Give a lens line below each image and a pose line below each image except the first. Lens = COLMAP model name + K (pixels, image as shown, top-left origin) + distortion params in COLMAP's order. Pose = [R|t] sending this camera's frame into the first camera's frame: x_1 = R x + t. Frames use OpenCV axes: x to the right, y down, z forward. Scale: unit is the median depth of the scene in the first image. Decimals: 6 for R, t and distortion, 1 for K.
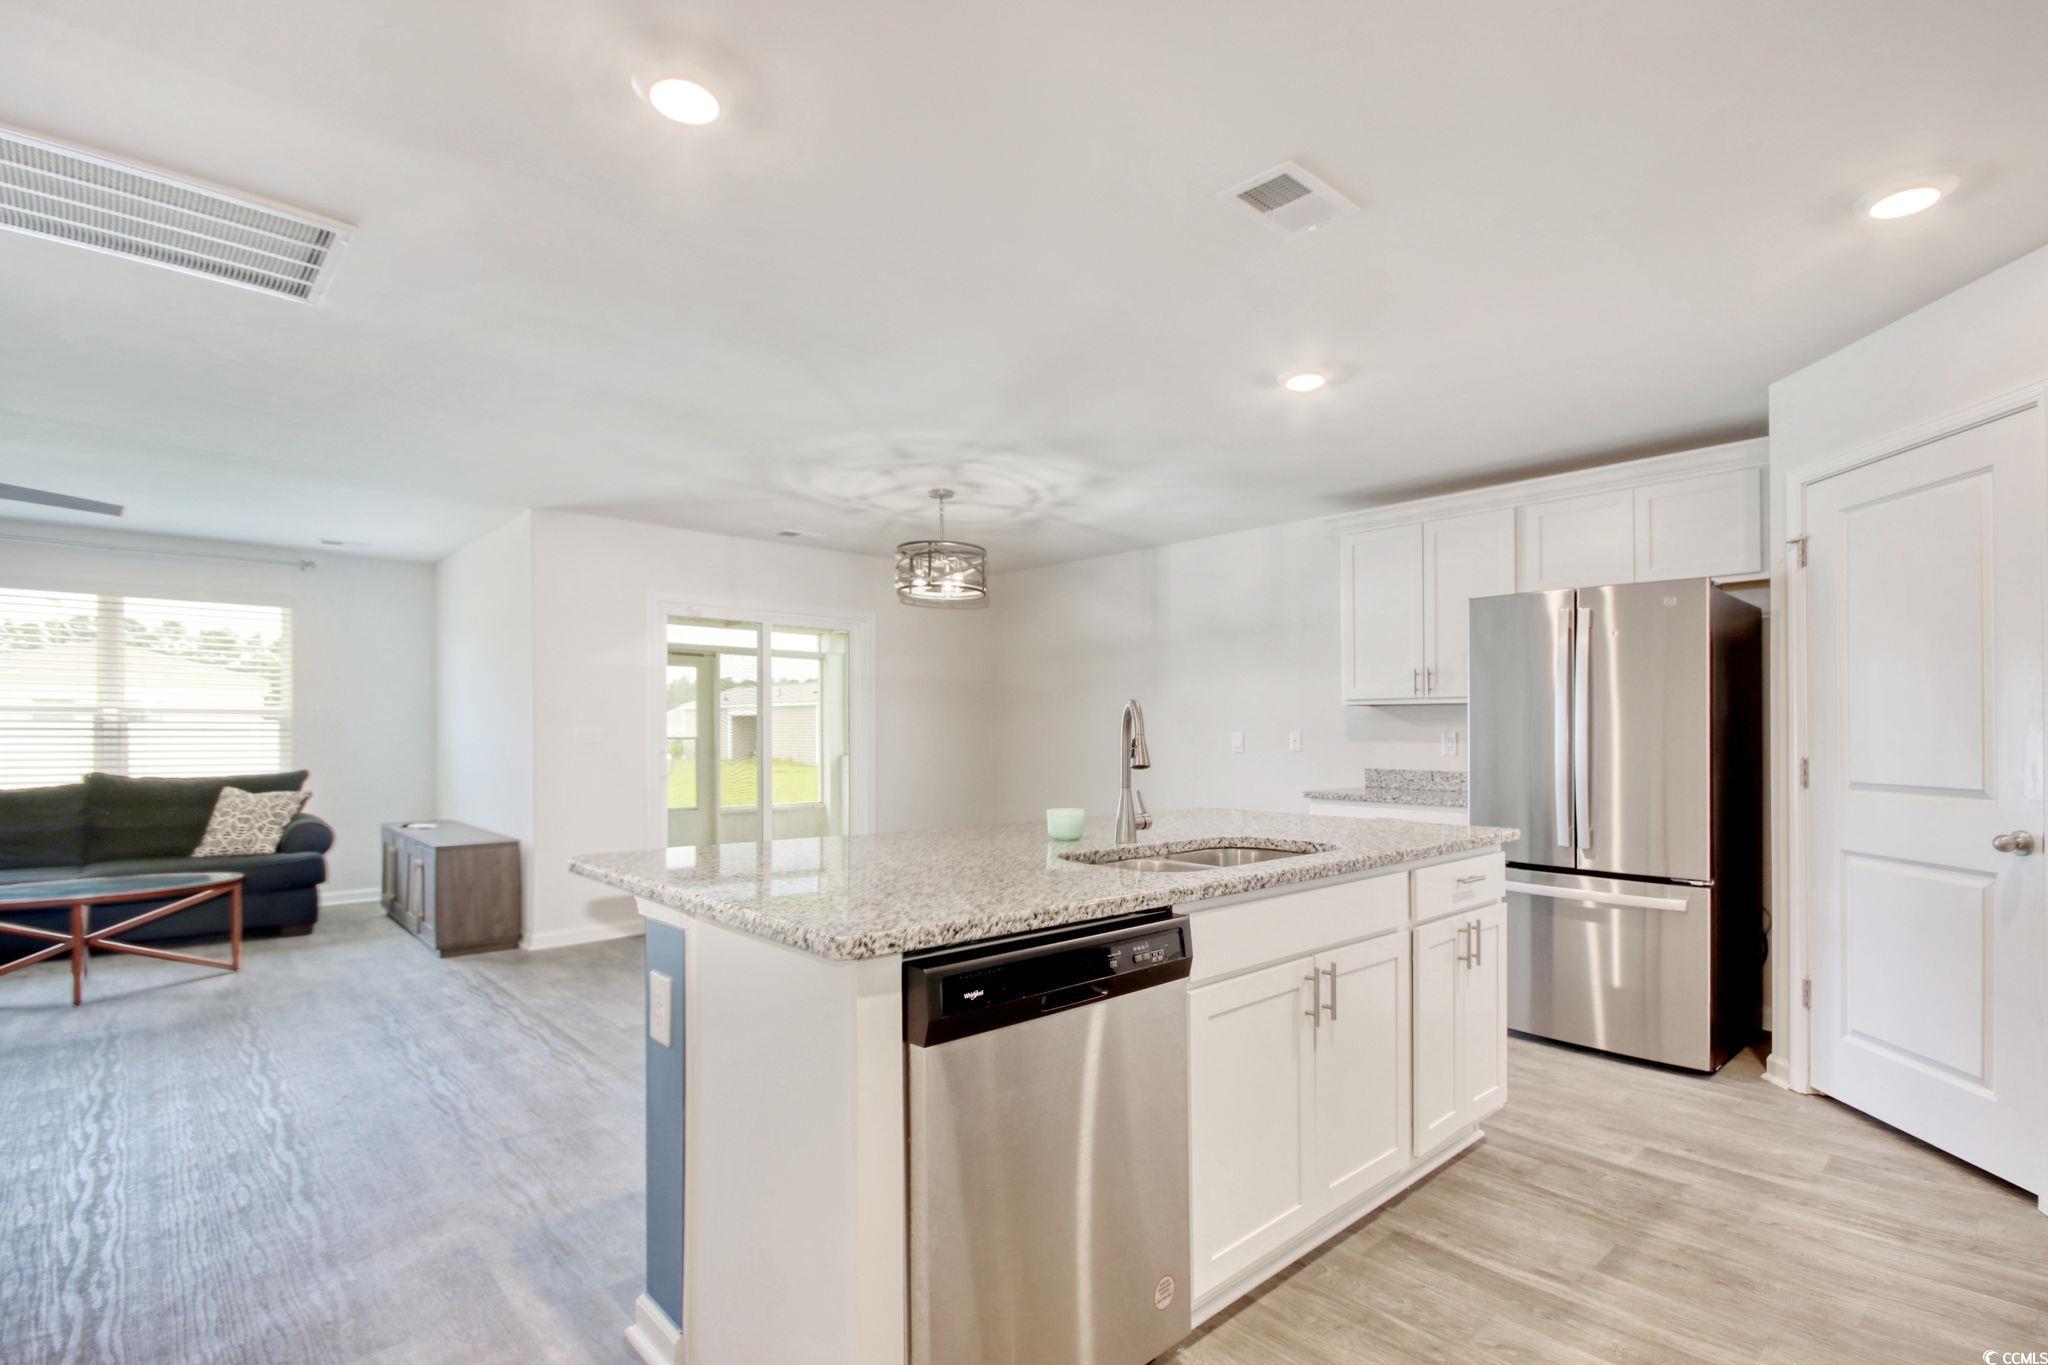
lens RADIAL K [[977.4, 0, 1017.0], [0, 977.4, 725.3], [0, 0, 1]] dist [0.000104, -0.000738]
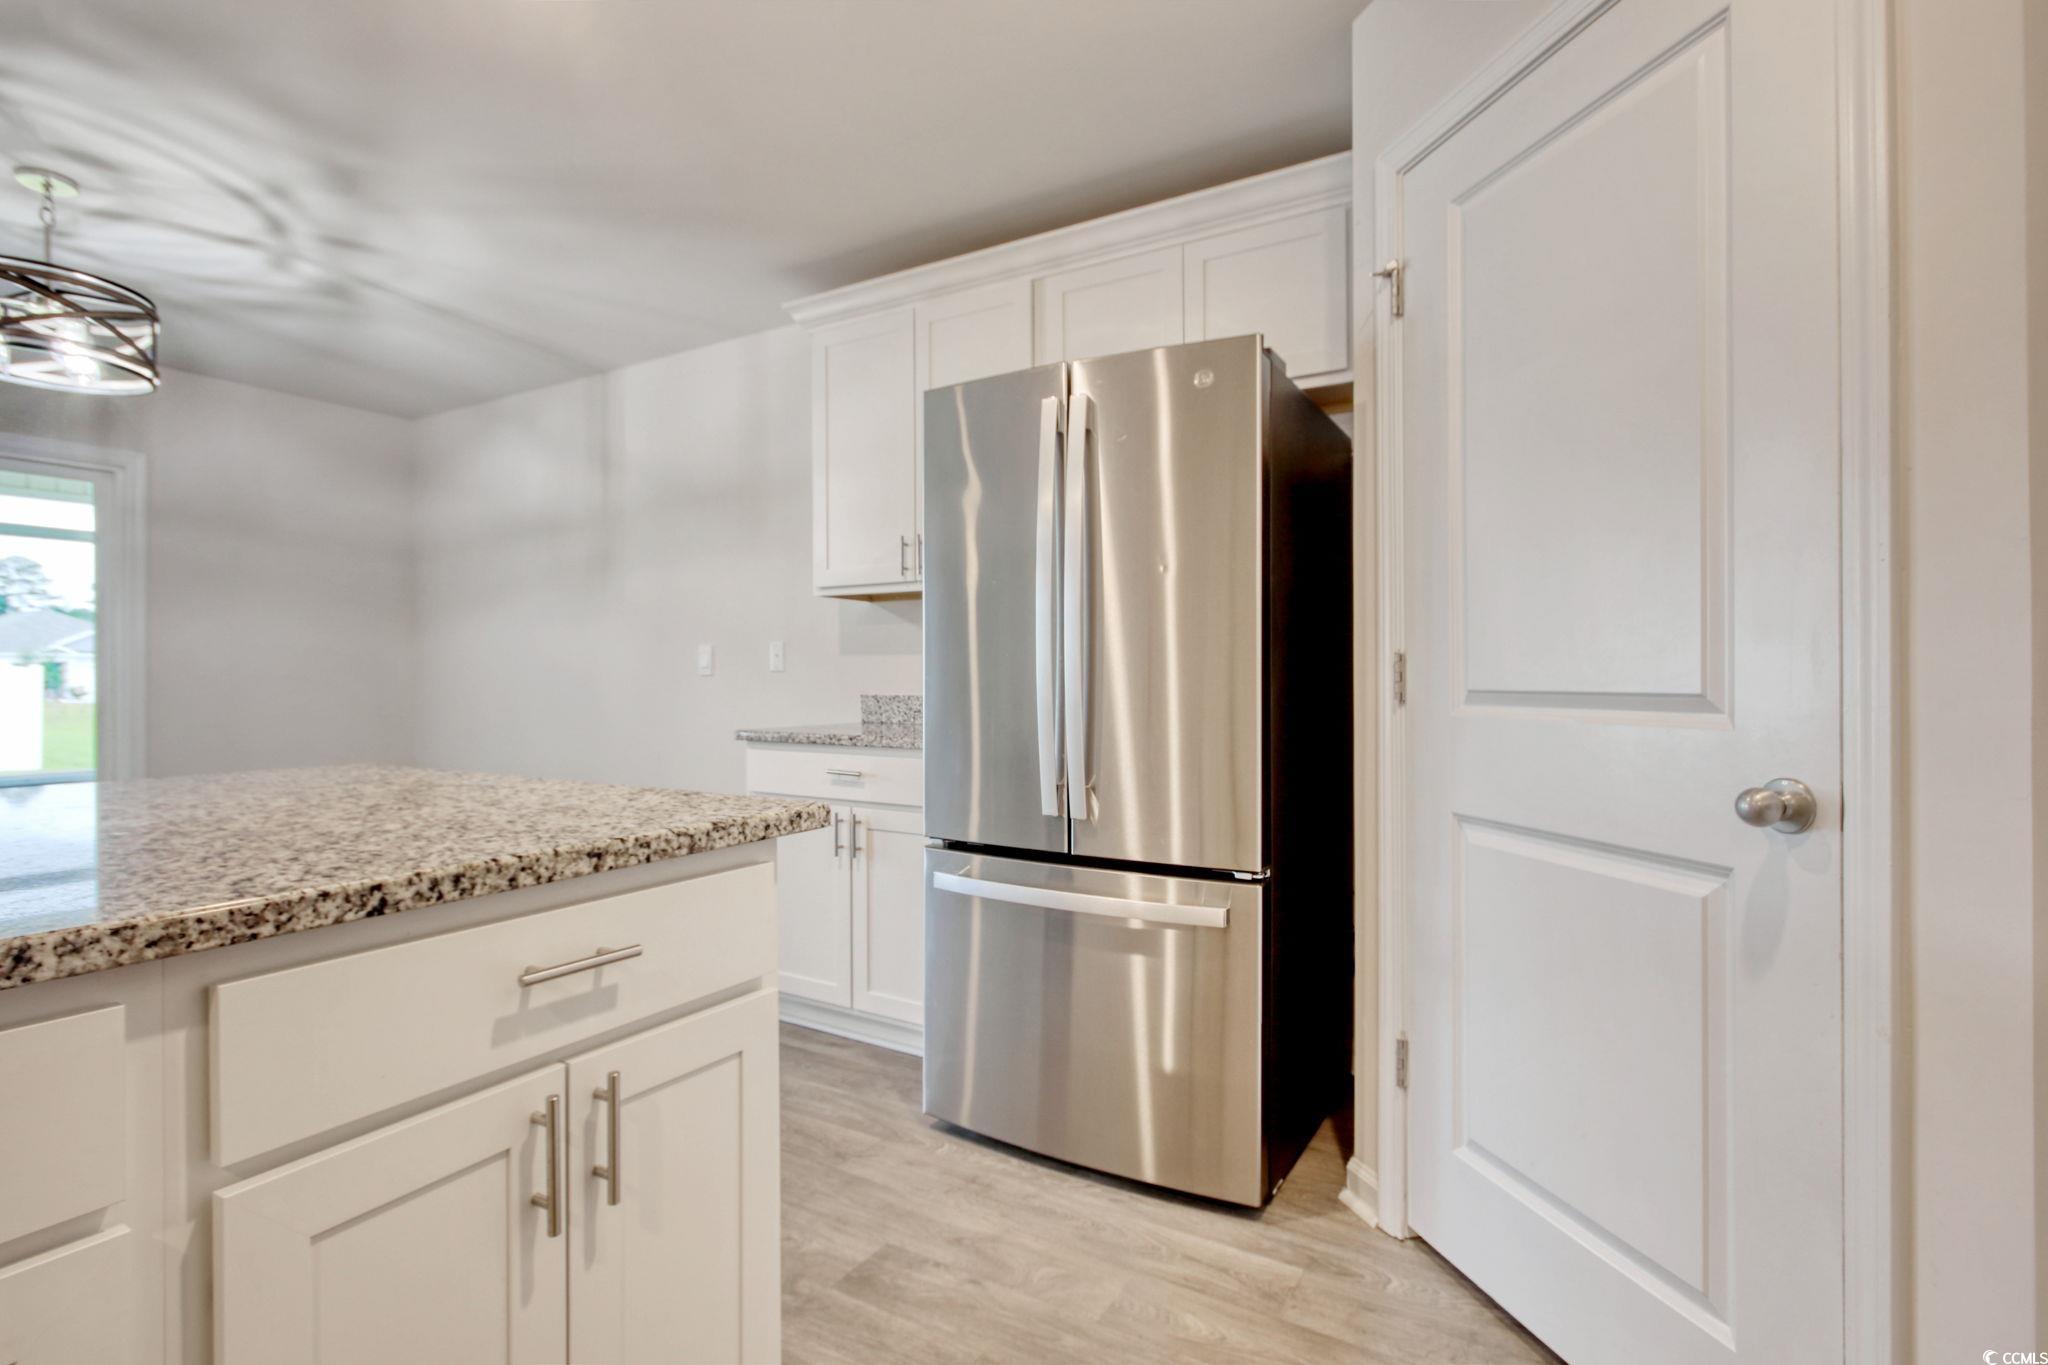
lens RADIAL K [[977.4, 0, 1059.6], [0, 977.4, 678.7], [0, 0, 1]] dist [0.000104, -0.000738]
pose [[0.946343, -0.000881, 0.323163, 0.373754], [-0.001209, 0.999980, 0.006267, 0.039604], [-0.323162, -0.006322, 0.946322, 0.452451]]
